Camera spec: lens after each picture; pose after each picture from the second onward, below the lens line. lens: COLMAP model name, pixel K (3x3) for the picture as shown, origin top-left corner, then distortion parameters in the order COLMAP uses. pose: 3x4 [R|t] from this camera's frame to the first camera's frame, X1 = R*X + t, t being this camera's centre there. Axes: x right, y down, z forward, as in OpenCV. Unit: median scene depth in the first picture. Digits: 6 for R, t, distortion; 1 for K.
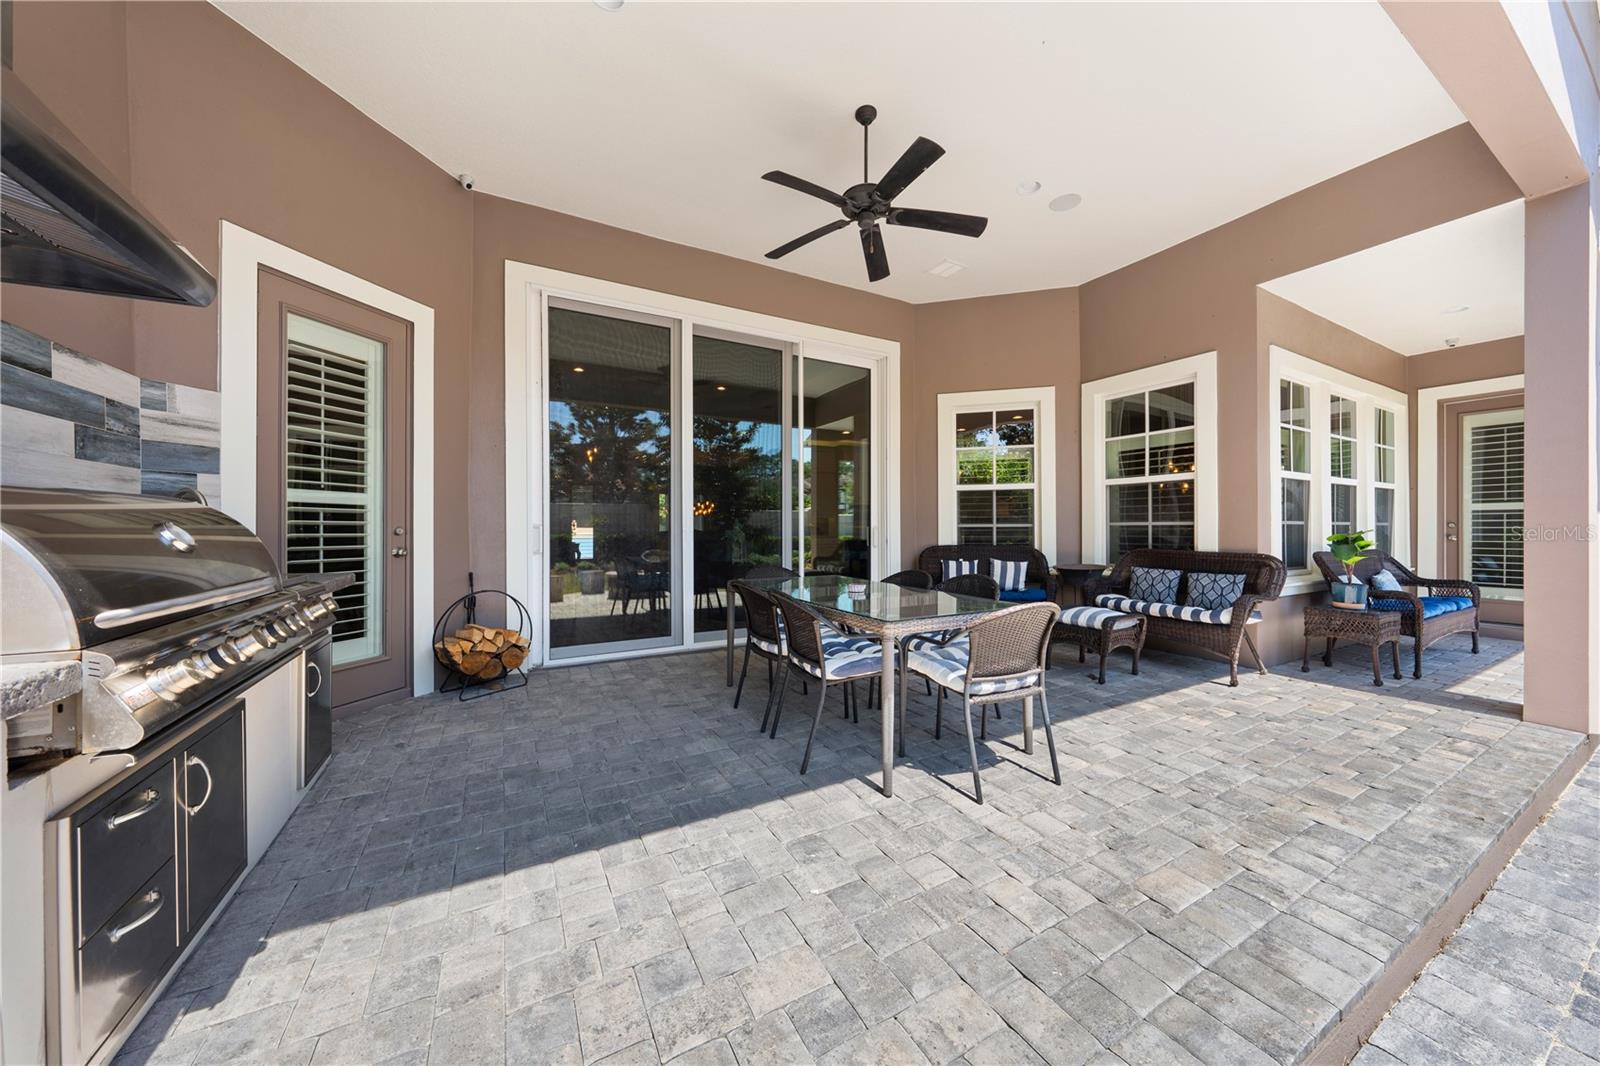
lens RADIAL K [[541.6, 0, 803.9], [0, 541.6, 530.2], [0, 0, 1]] dist [0.000305, -0.000044]
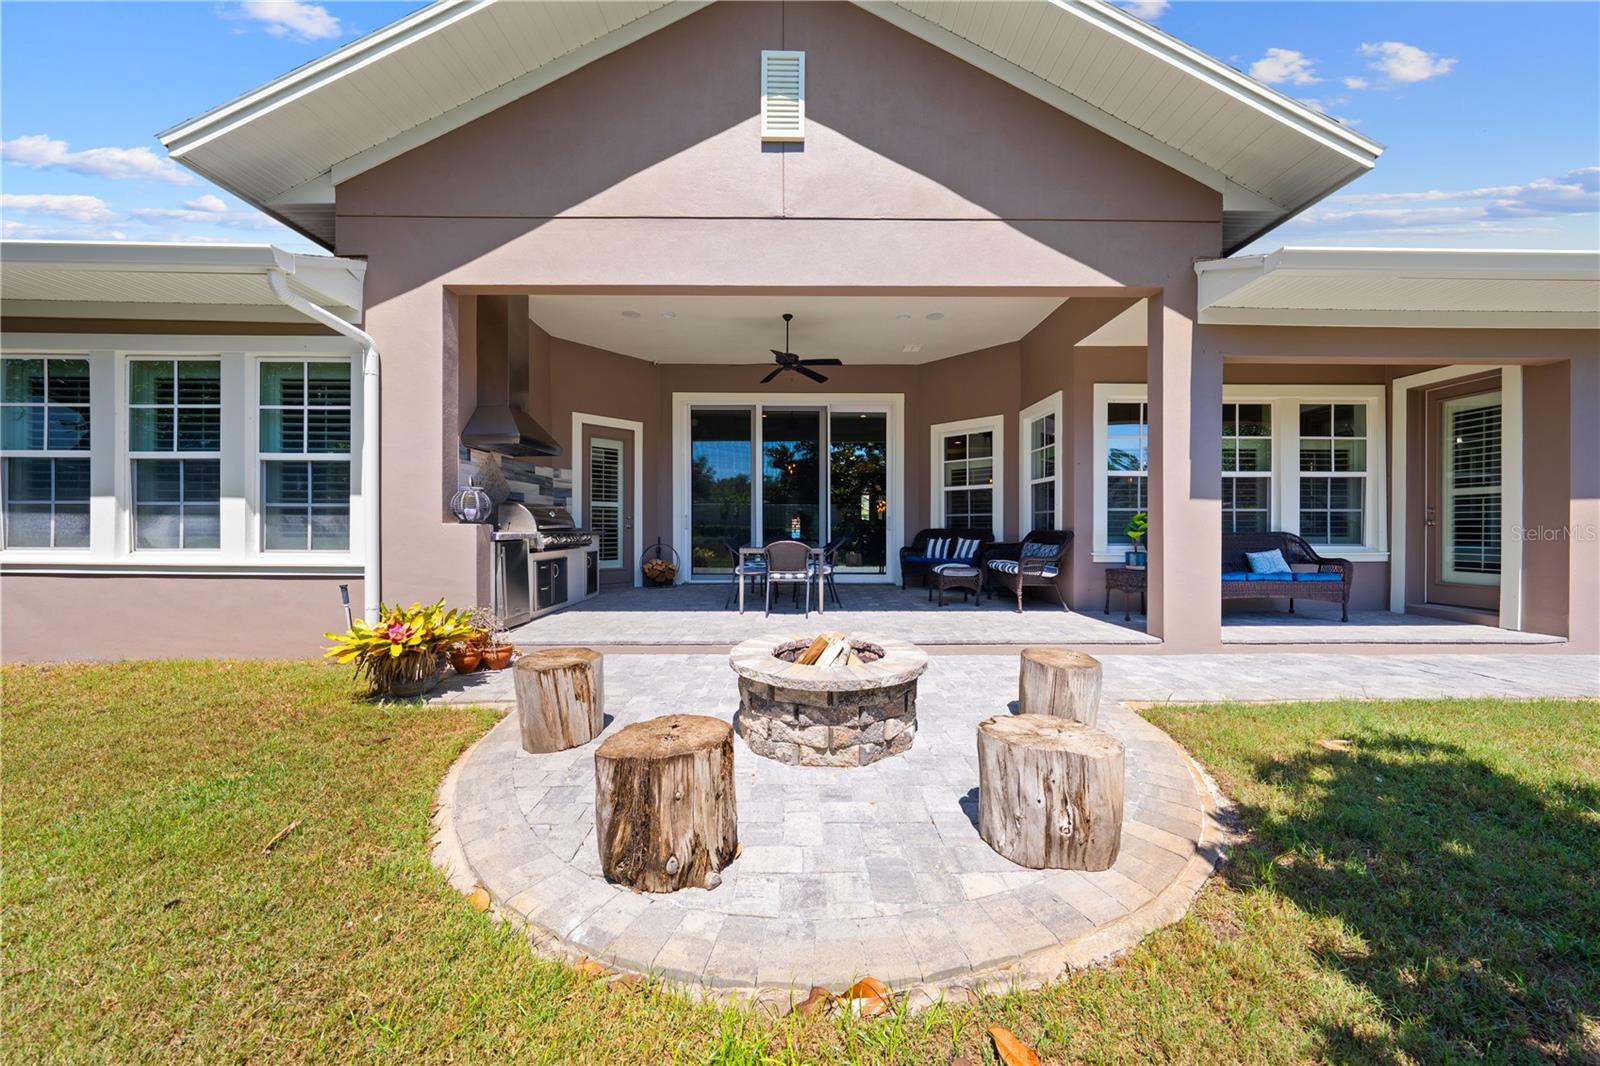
lens RADIAL K [[541.6, 0, 798.3], [0, 541.6, 527.4], [0, 0, 1]] dist [0.000305, -0.000044]
pose [[0.877521, 0.002135, -0.479534, 0.678533], [-0.003296, 0.999993, -0.001580, 0.029620], [0.479528, 0.002966, 0.877522, -0.478742]]
